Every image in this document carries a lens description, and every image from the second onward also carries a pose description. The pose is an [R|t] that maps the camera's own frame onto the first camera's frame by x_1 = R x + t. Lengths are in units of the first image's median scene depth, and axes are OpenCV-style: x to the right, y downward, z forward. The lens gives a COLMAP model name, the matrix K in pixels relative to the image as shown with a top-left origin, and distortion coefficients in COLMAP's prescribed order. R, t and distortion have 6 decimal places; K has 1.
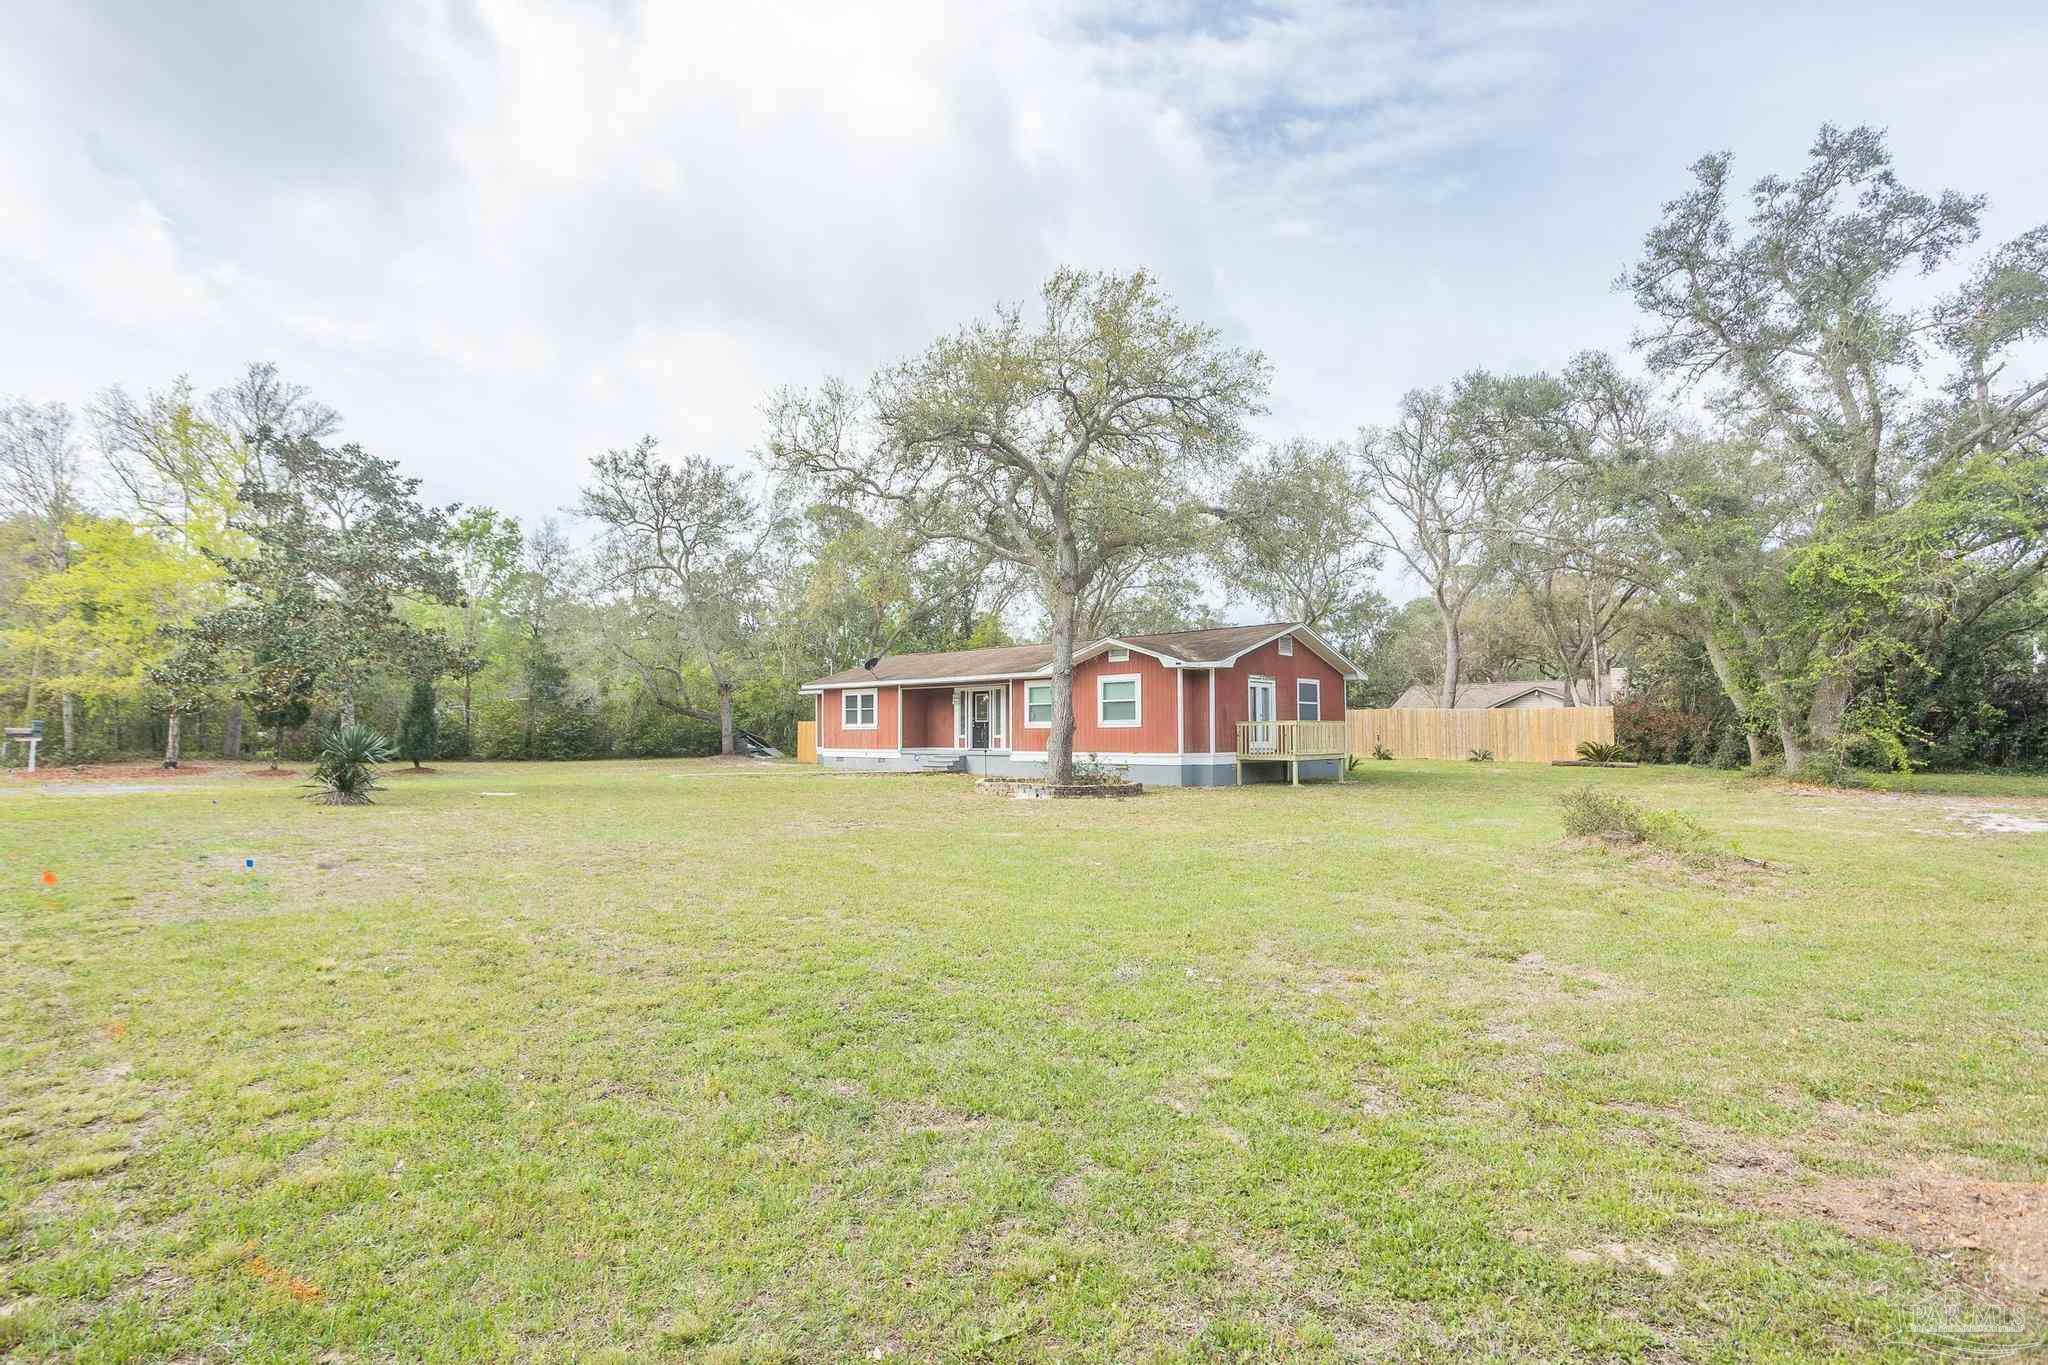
lens RADIAL K [[998.9, 0, 1006.7], [0, 998.9, 665.8], [0, 0, 1]] dist [-0.035255, 0.006908]
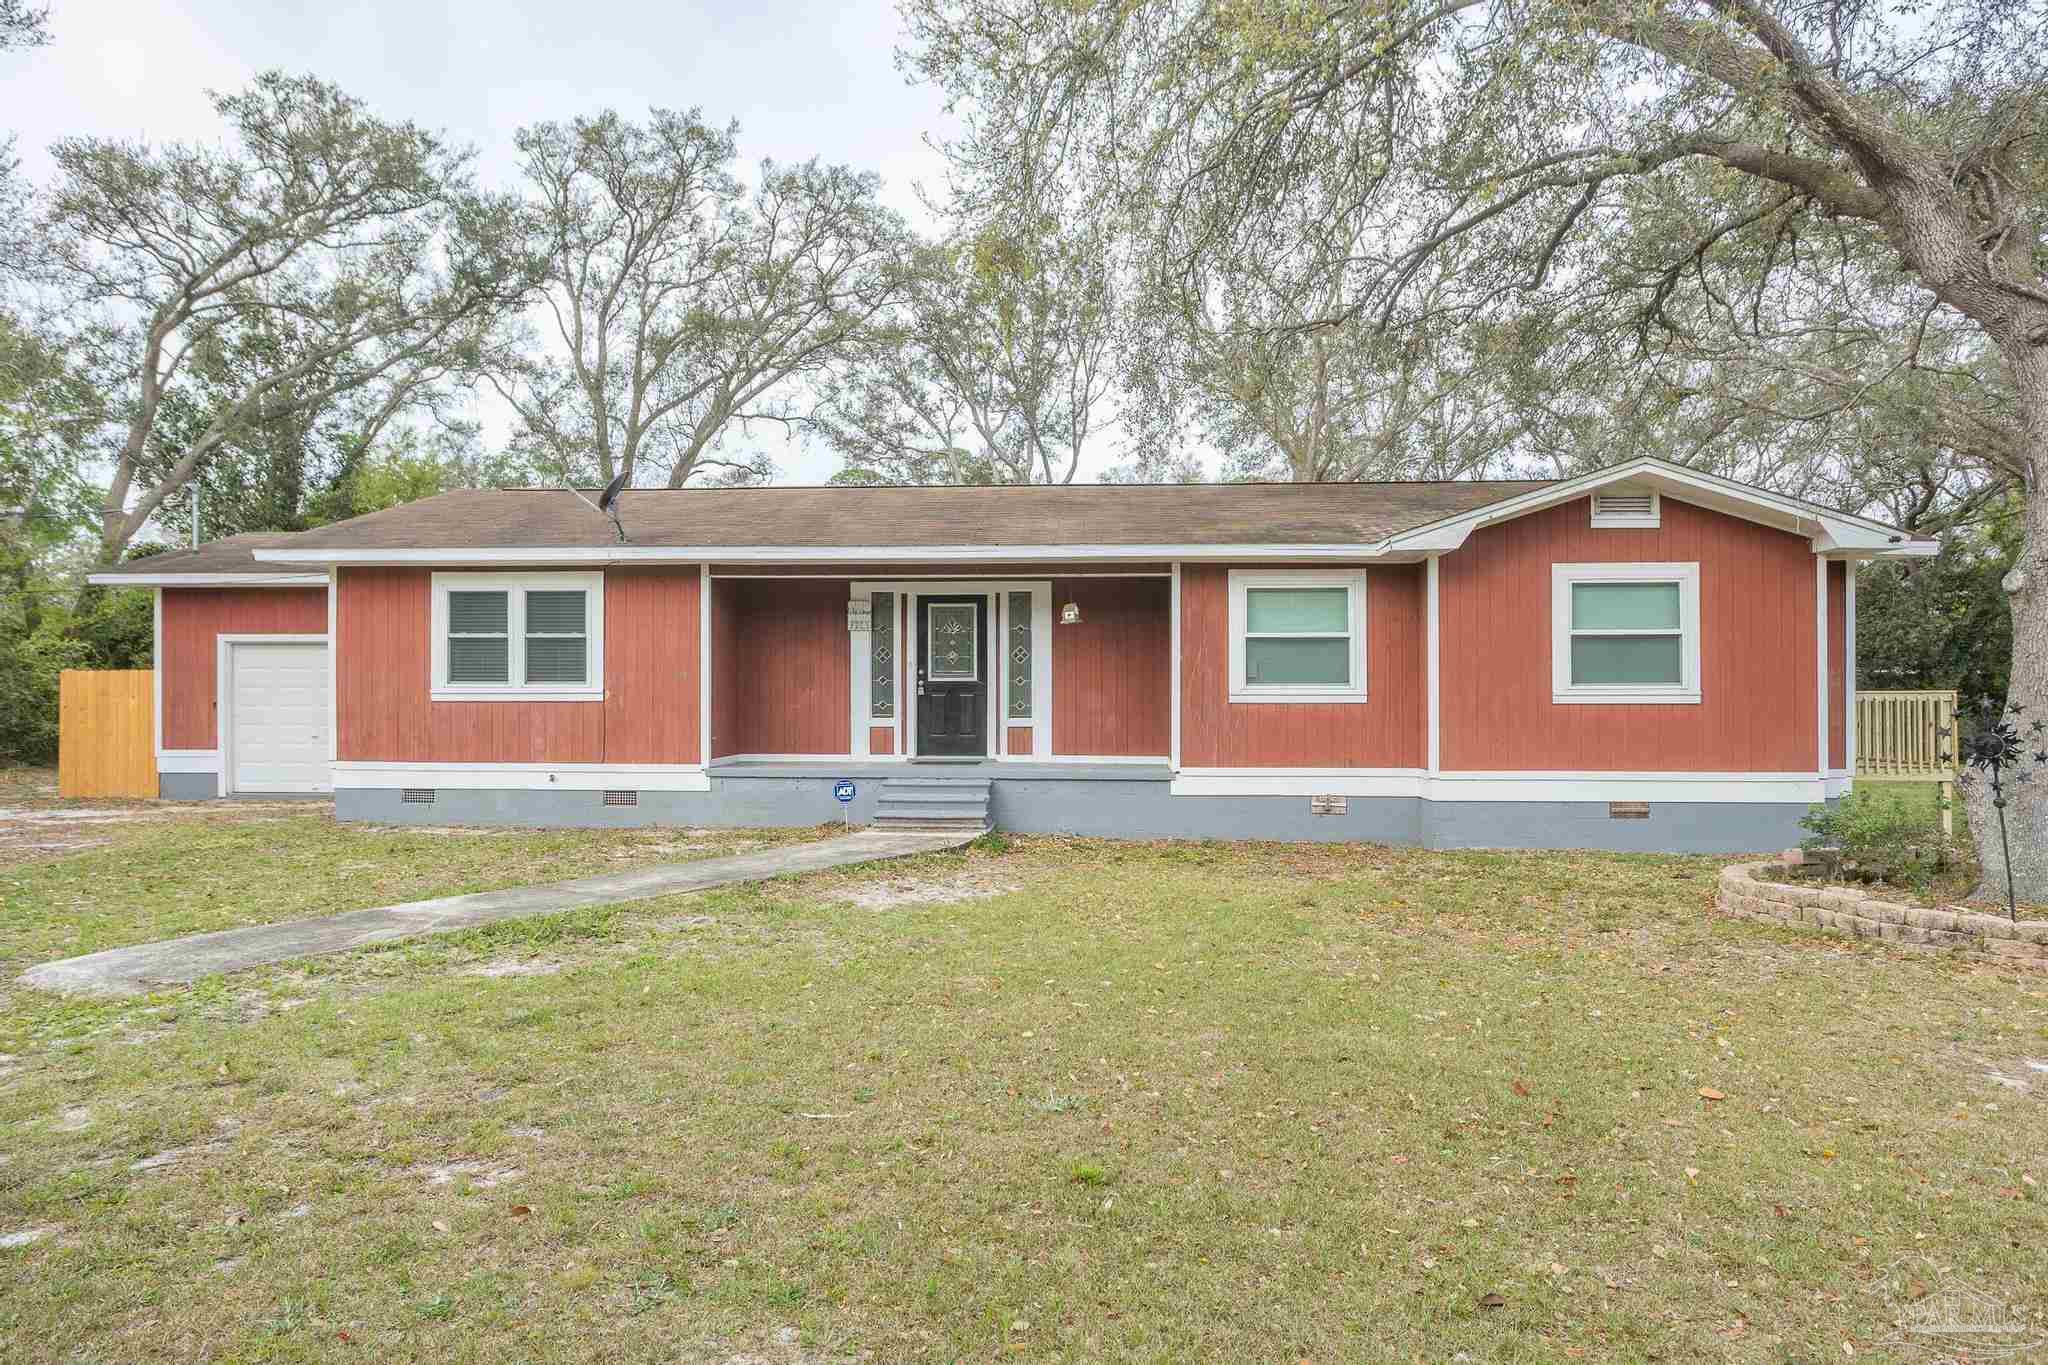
lens RADIAL K [[1281.8, 0, 1013.4], [0, 1281.8, 664.7], [0, 0, 1]] dist [-0.005178, 0.006990]
pose [[0.774137, 0.017054, 0.632788, -0.294830], [-0.046880, 0.998436, 0.030444, 0.034453], [-0.631280, -0.053234, 0.773726, 0.617593]]
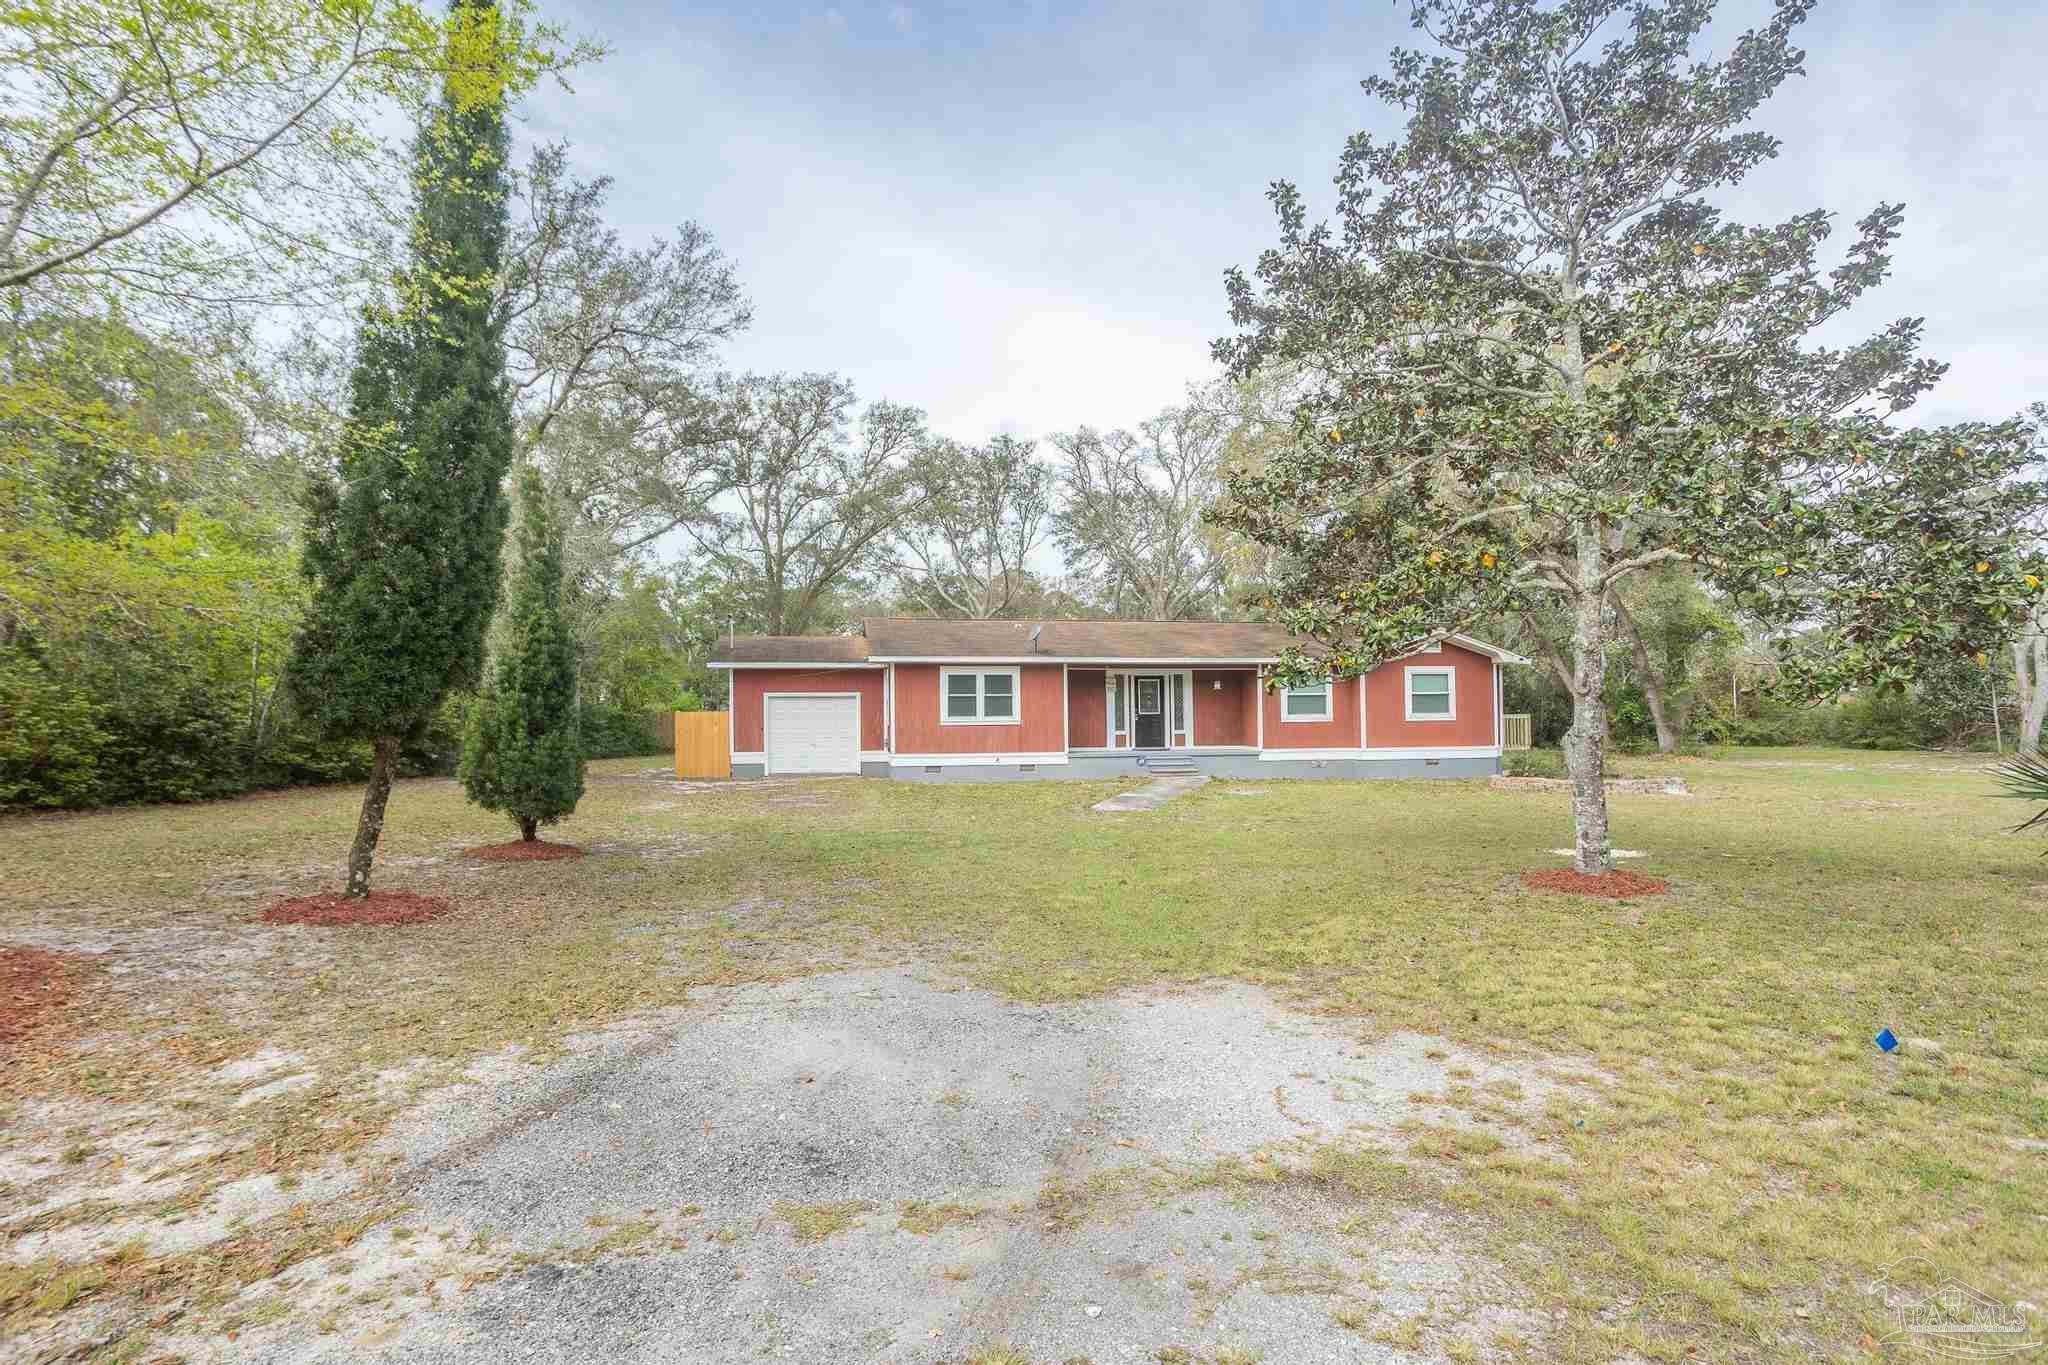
lens RADIAL K [[998.9, 0, 1023.3], [0, 998.9, 702.7], [0, 0, 1]] dist [-0.035255, 0.006908]
pose [[0.605825, 0.010764, 0.795525, -0.713379], [-0.047837, 0.998592, 0.022919, 0.032706], [-0.794158, -0.051940, 0.605487, 0.583176]]
